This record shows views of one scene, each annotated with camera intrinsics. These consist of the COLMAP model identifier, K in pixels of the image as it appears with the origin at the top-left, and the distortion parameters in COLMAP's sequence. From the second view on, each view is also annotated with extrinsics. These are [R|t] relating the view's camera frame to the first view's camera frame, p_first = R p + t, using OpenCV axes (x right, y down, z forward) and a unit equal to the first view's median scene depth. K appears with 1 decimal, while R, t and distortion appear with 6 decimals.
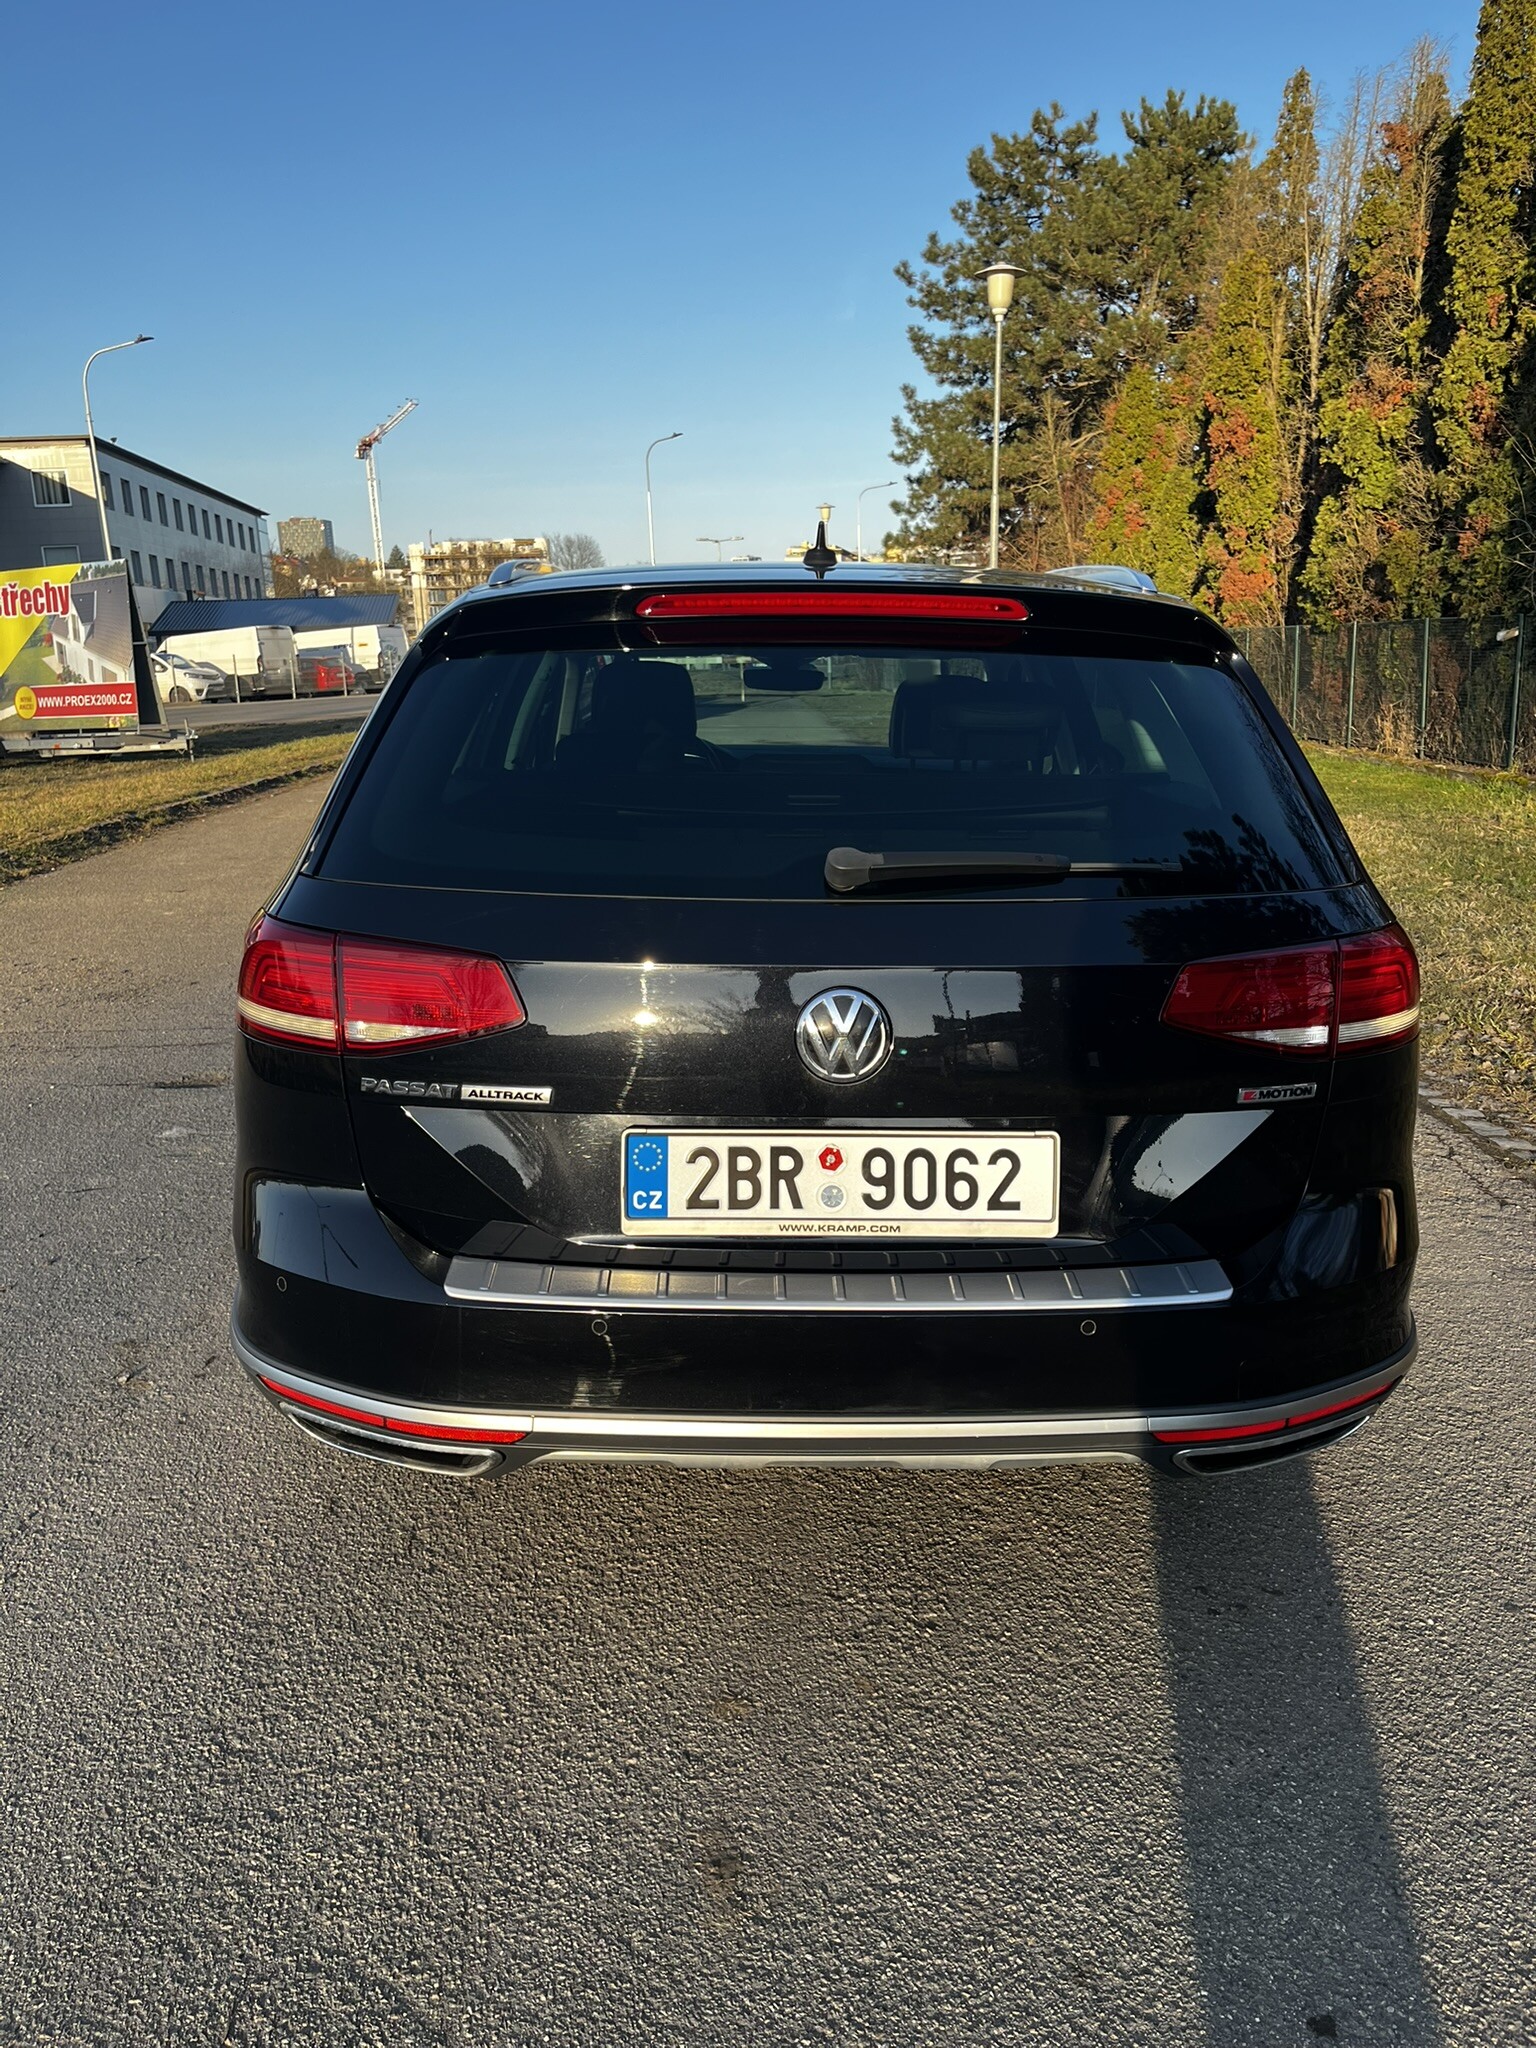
lens RADIAL K [[1533.5, 0, 768.0], [0, 1533.5, 1024.0], [0, 0, 1]] dist [0.073661, -0.100974]
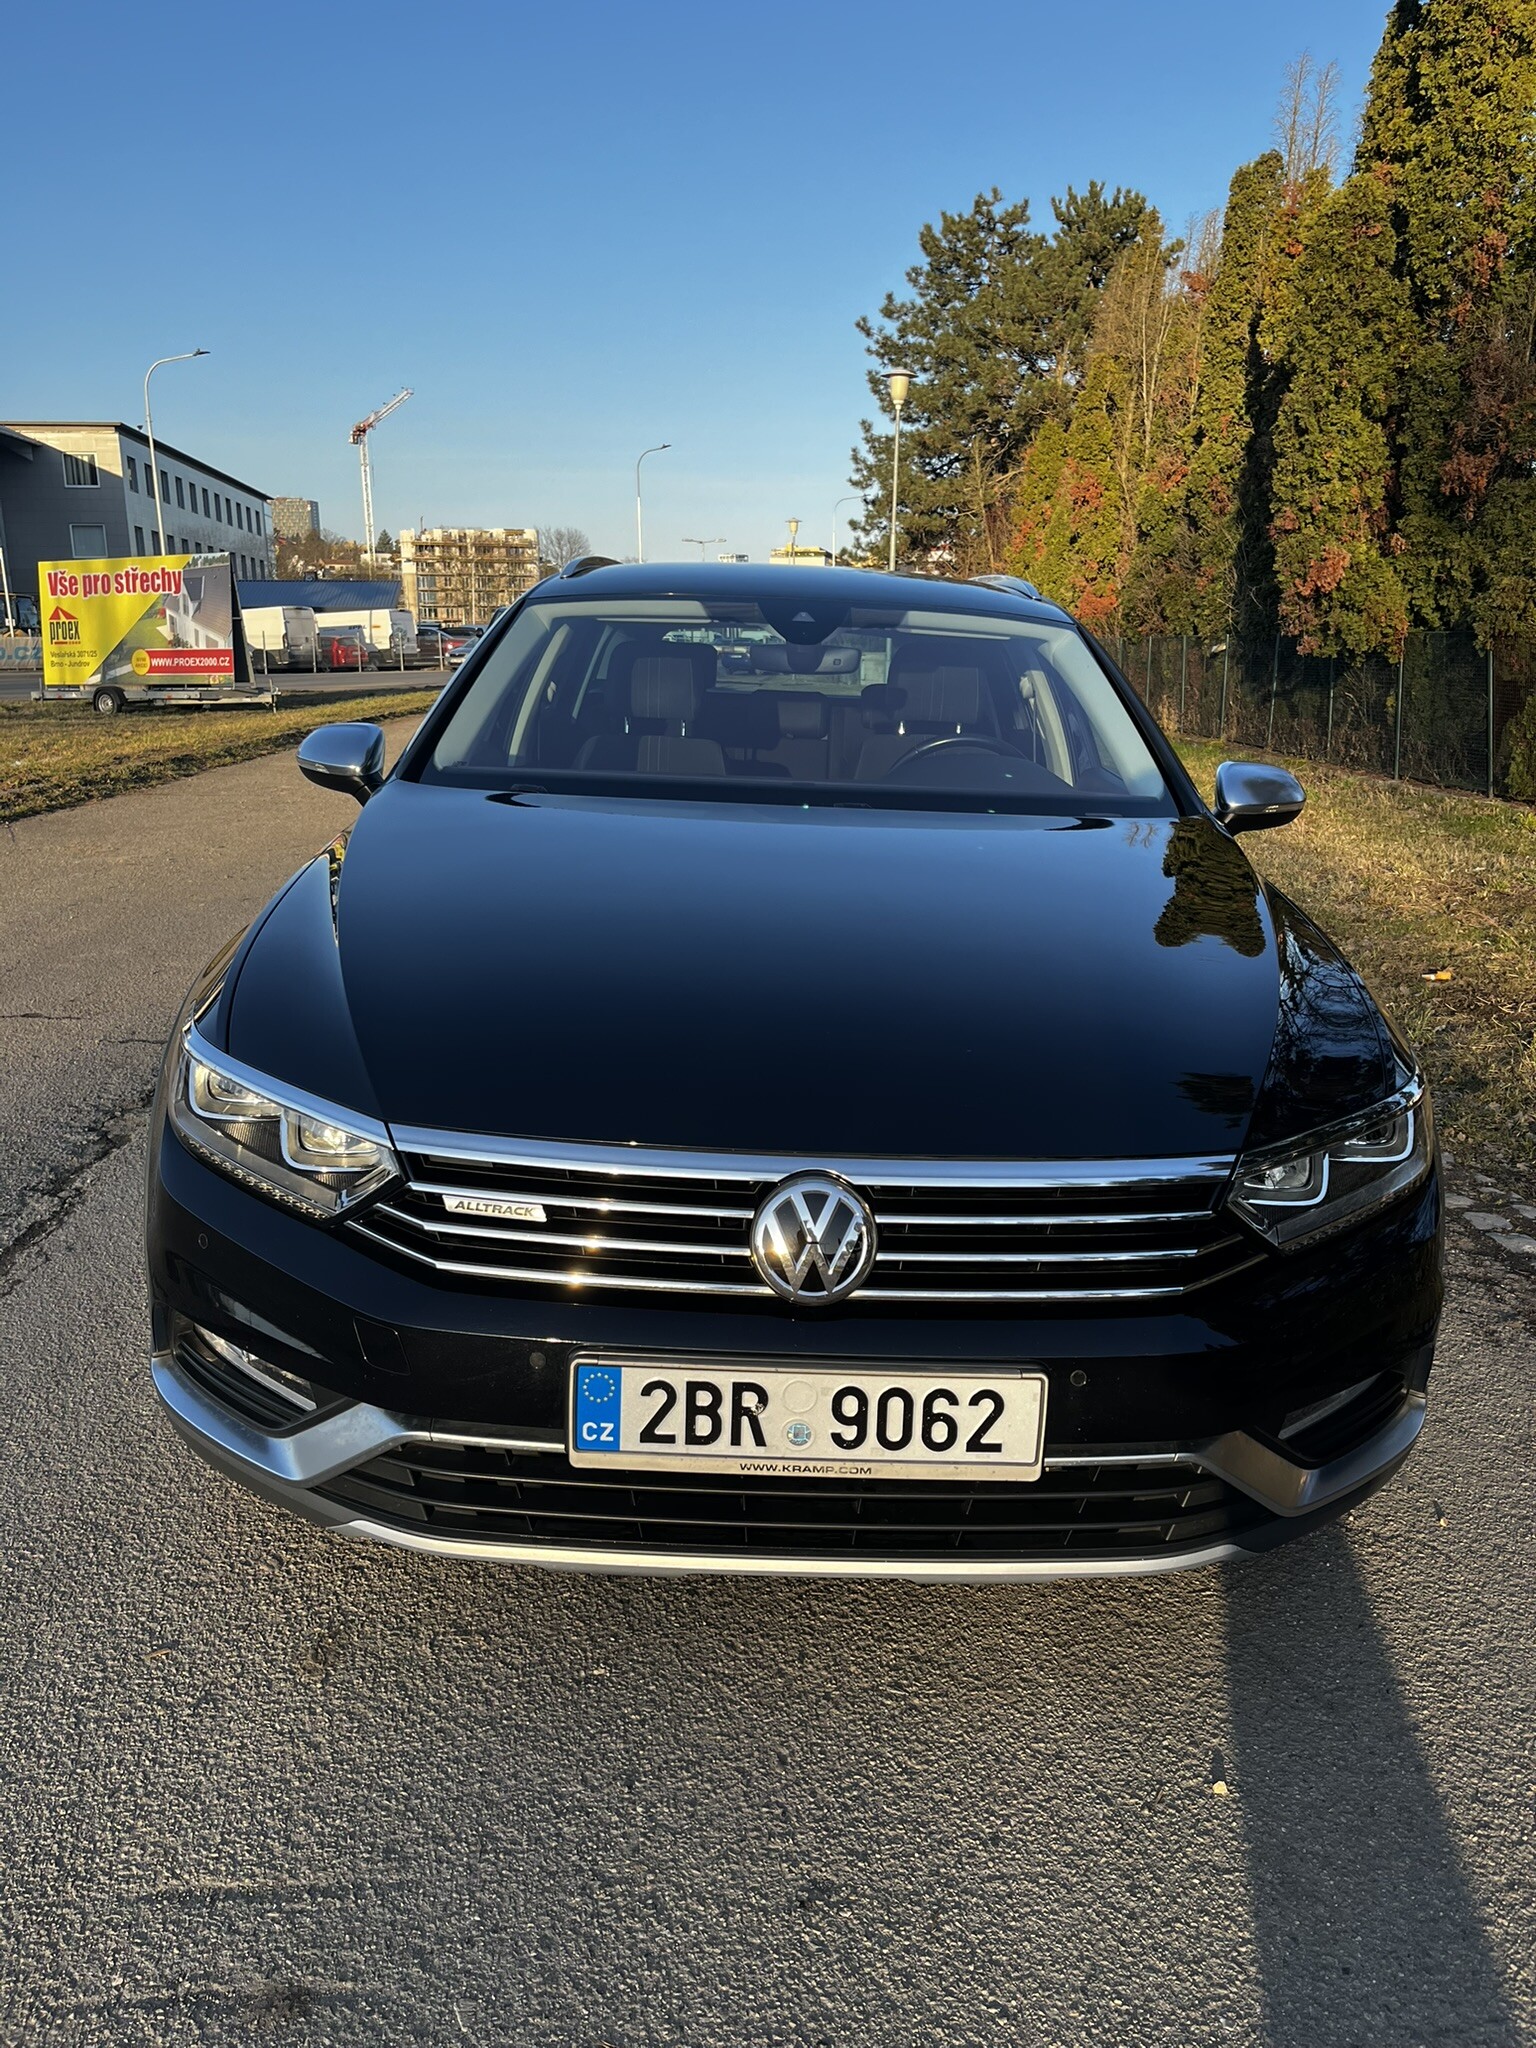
lens RADIAL K [[1533.5, 0, 768.0], [0, 1533.5, 1024.0], [0, 0, 1]] dist [0.073661, -0.100974]
pose [[0.999308, 0.032081, 0.018820, 0.010662], [-0.032108, 0.999484, 0.001138, 0.044786], [-0.018774, -0.001741, 0.999822, -0.174446]]
